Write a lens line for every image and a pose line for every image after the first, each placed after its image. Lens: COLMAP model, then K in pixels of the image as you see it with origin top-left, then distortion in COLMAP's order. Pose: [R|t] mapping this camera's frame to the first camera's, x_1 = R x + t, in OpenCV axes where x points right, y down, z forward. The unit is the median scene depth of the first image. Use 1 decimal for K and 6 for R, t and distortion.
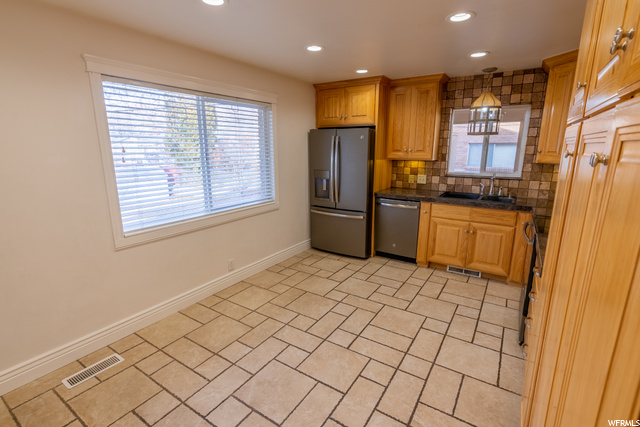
lens RADIAL K [[304.7, 0, 319.0], [0, 304.7, 212.8], [0, 0, 1]] dist [0.001834, -0.000874]
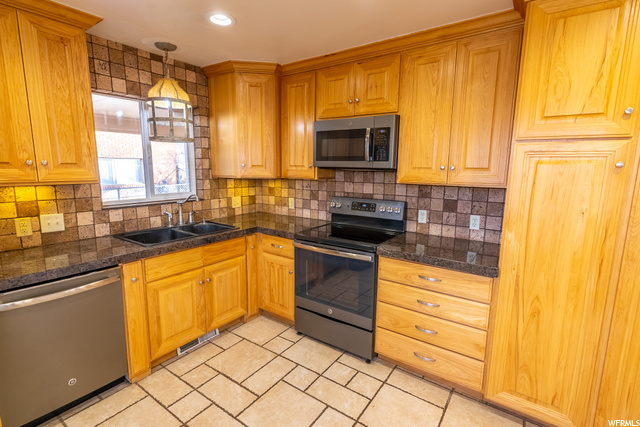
lens RADIAL K [[304.7, 0, 319.0], [0, 304.7, 212.8], [0, 0, 1]] dist [0.001834, -0.000874]
pose [[0.034654, -0.153561, 0.987531, -0.144074], [0.202858, 0.968636, 0.143504, -0.126781], [-0.978595, 0.195356, 0.064718, 0.637967]]
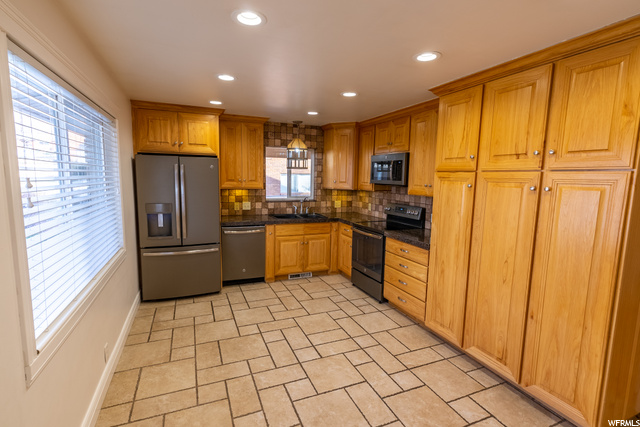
lens RADIAL K [[304.7, 0, 319.0], [0, 304.7, 212.8], [0, 0, 1]] dist [0.001834, -0.000874]
pose [[0.557317, -0.087634, 0.825662, -0.495658], [0.157845, 0.987462, -0.001737, -0.048865], [-0.815158, 0.131295, 0.564162, 0.195518]]
